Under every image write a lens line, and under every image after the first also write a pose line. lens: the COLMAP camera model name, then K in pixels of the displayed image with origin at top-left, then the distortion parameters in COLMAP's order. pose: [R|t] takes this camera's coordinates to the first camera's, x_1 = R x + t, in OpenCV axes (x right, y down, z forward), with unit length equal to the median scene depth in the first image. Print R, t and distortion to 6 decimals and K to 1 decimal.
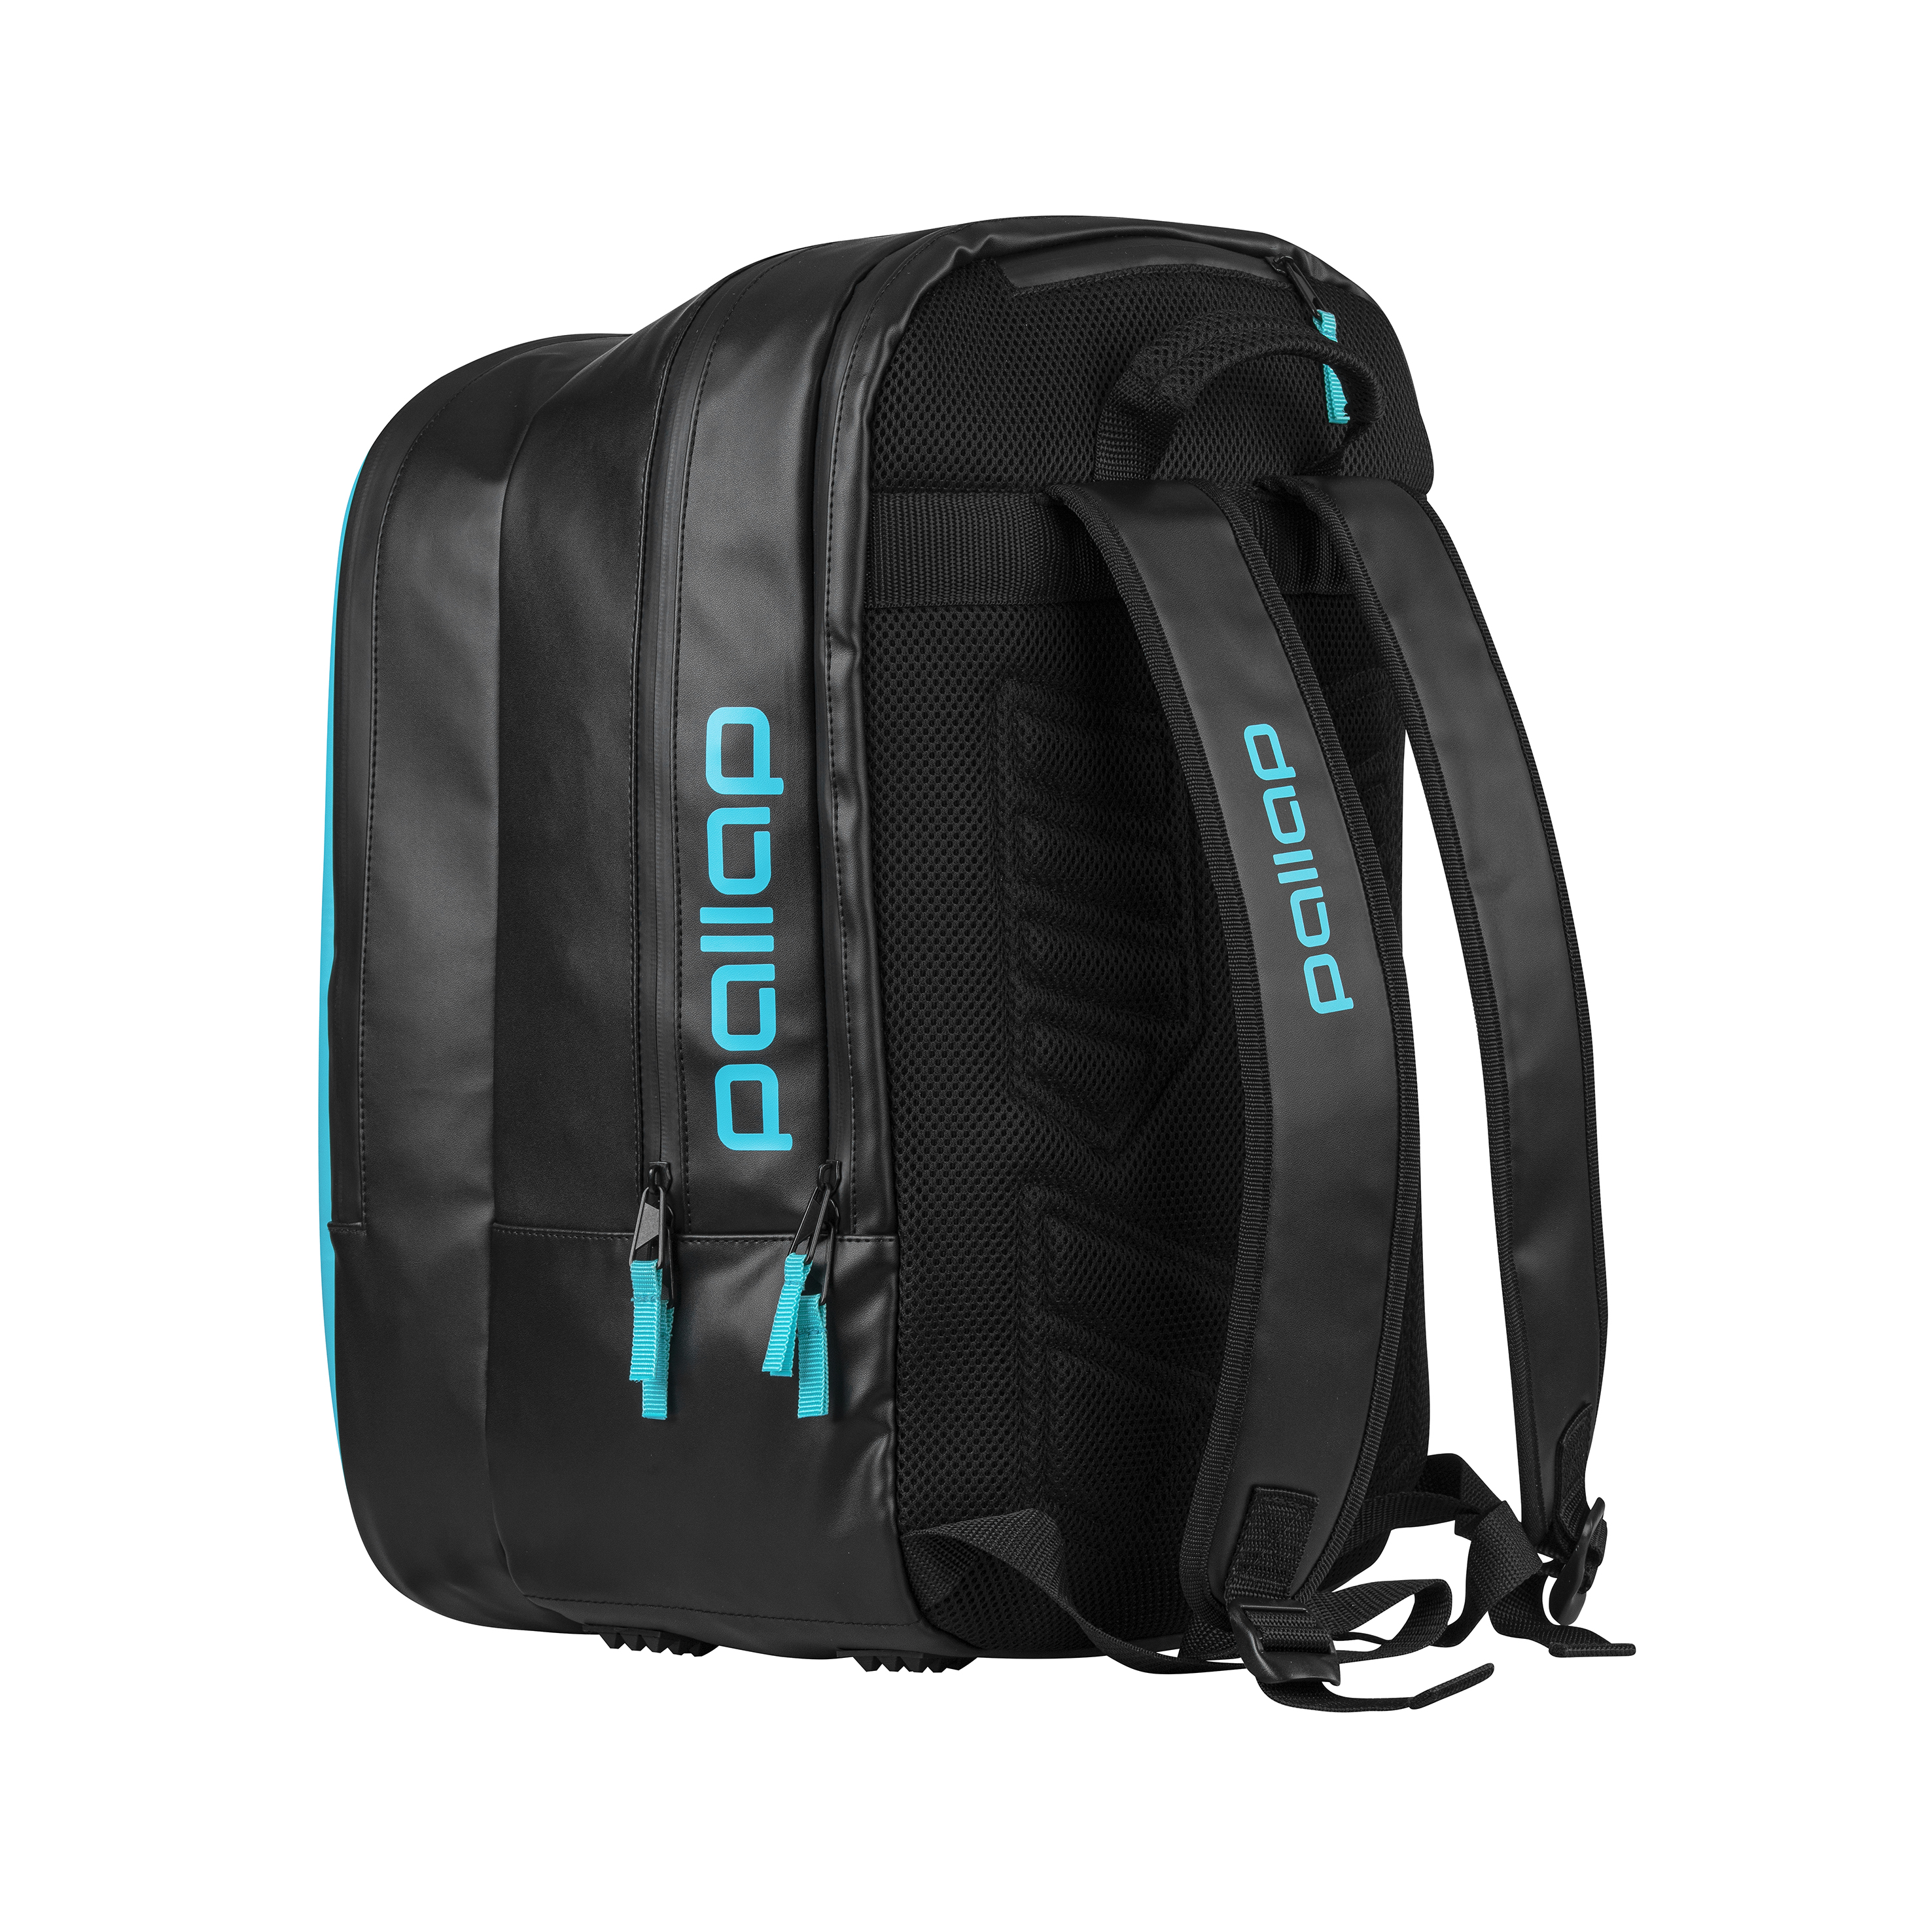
lens RADIAL K [[11552.8, 0, 966.0], [0, 11552.8, 966.0], [0, 0, 1]] dist [0.150875, 20.166493]
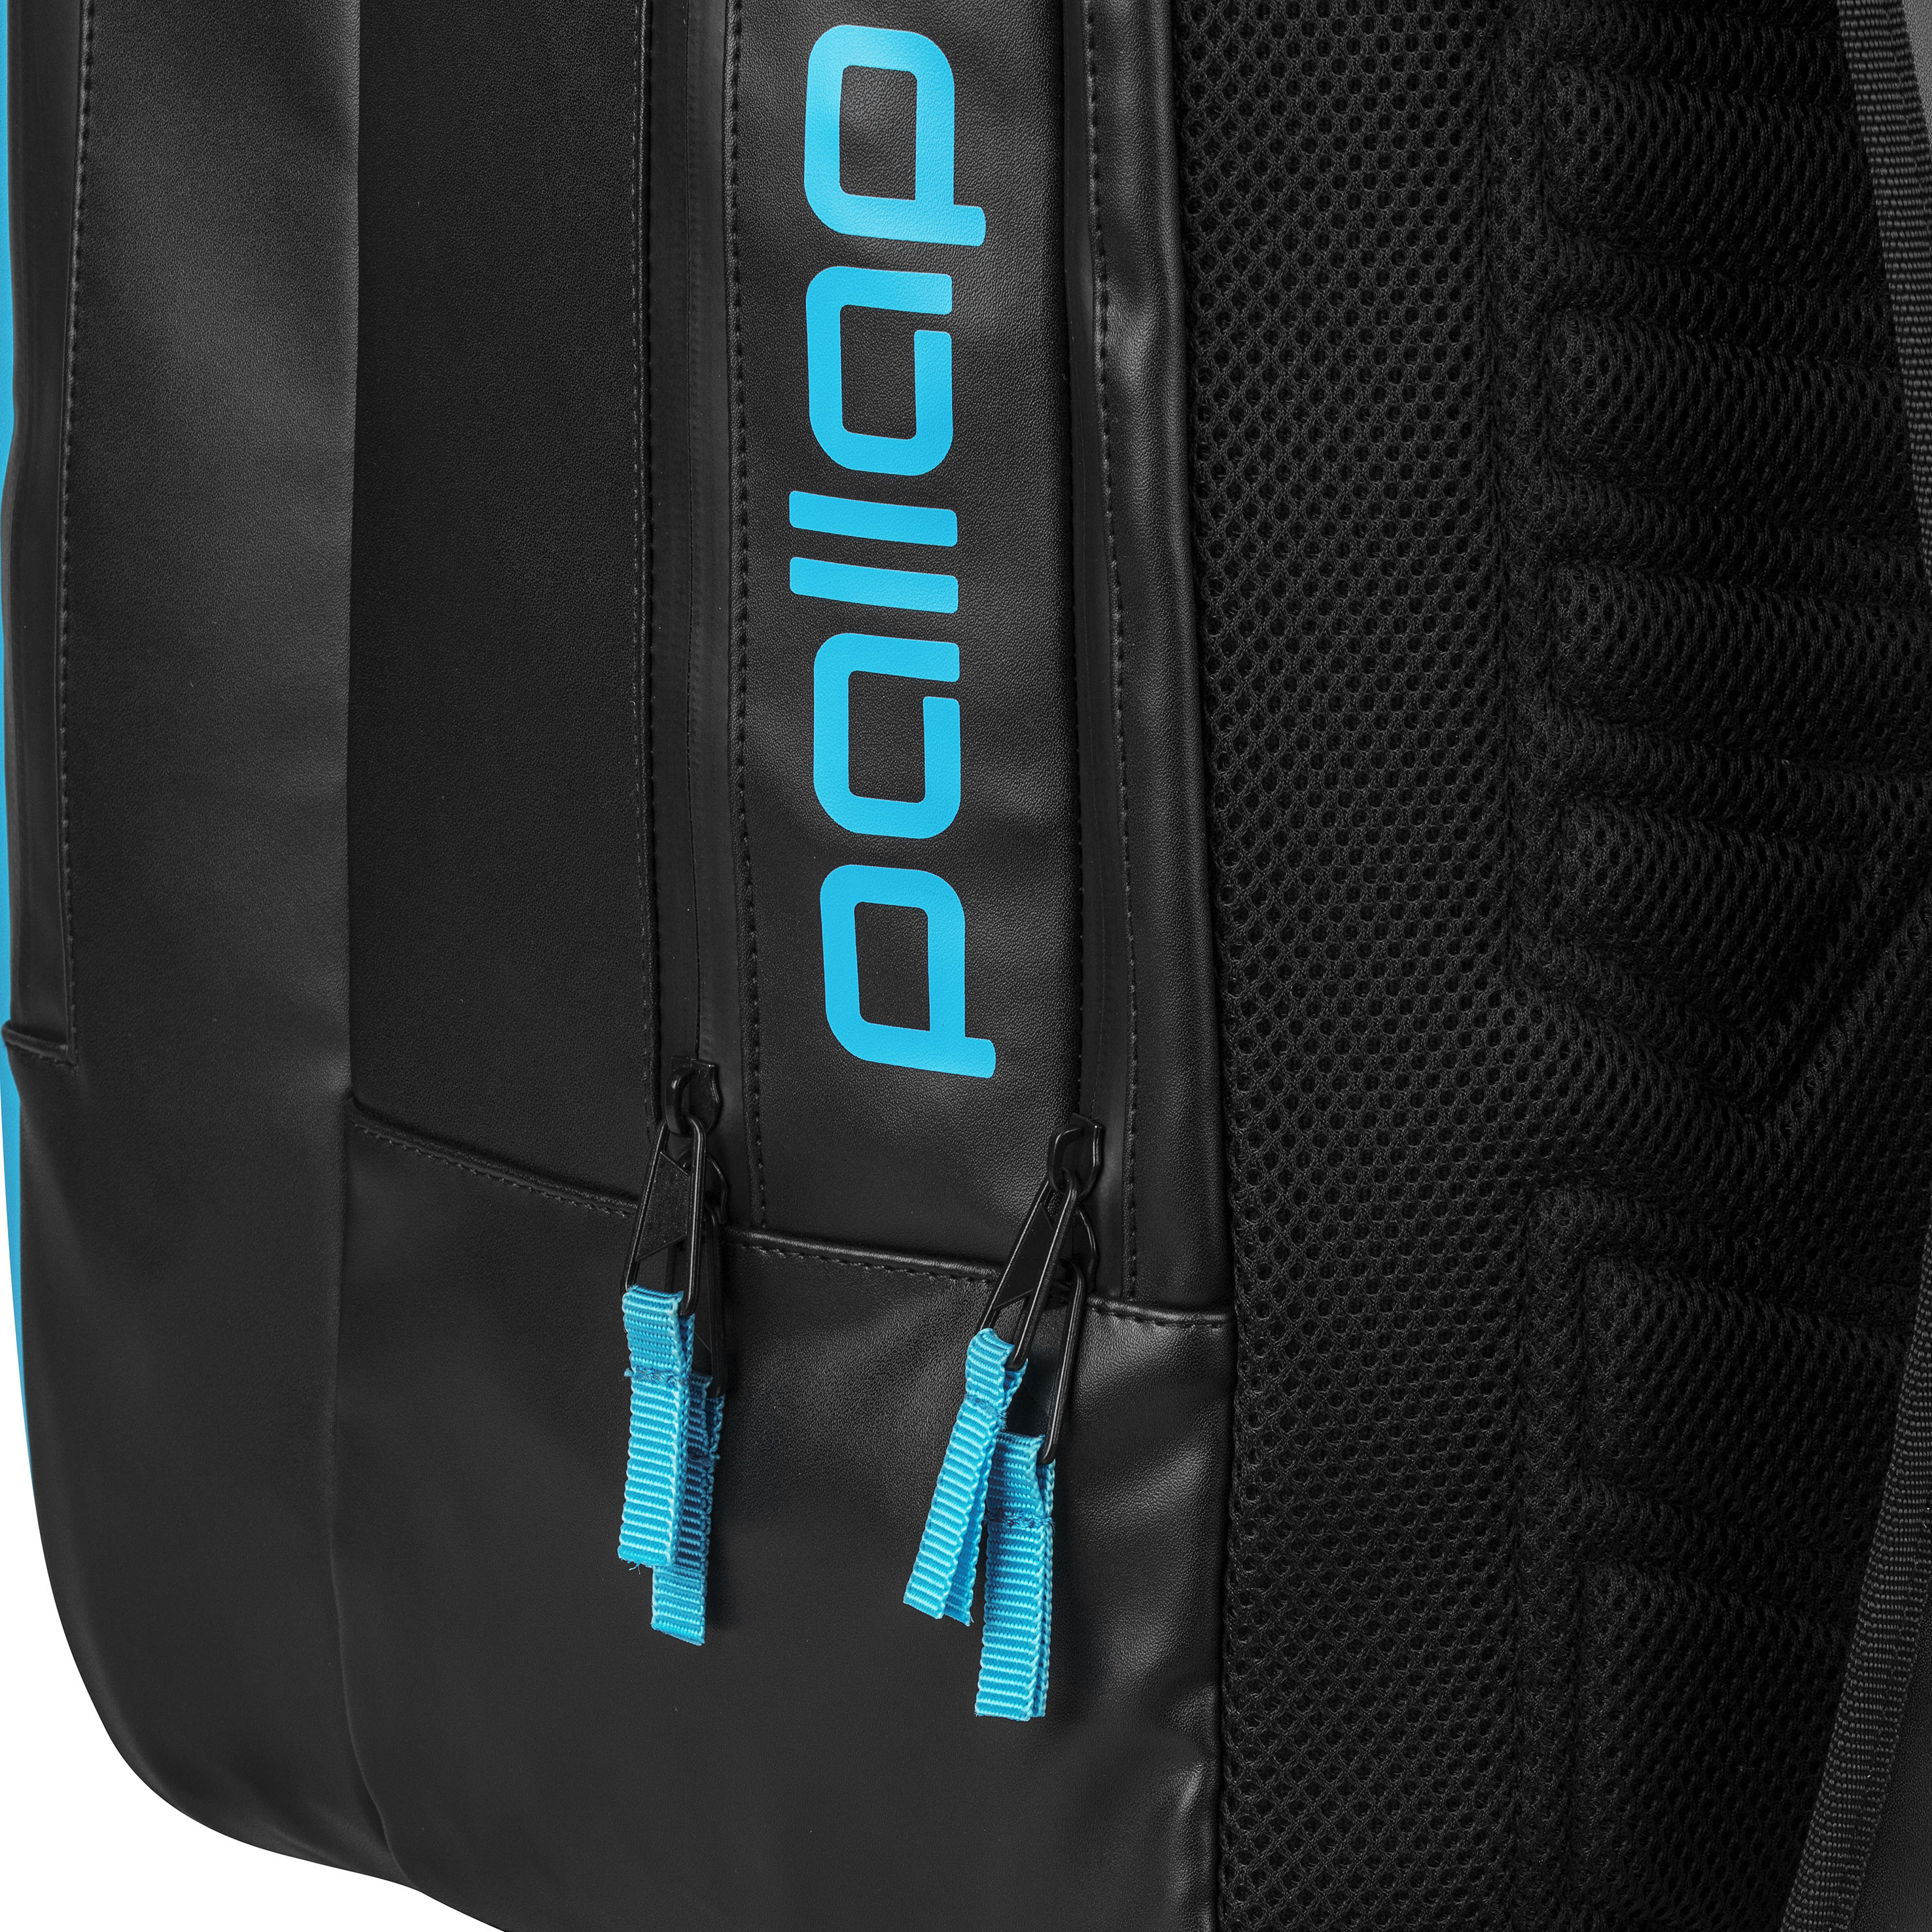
lens RADIAL K [[11552.8, 0, 966.0], [0, 11552.8, 966.0], [0, 0, 1]] dist [0.150875, 20.166493]
pose [[0.995942, 0.034218, -0.083233, 0.018927], [-0.015598, 0.976529, 0.214820, -0.078796], [0.088630, -0.212650, 0.973101, 0.592480]]
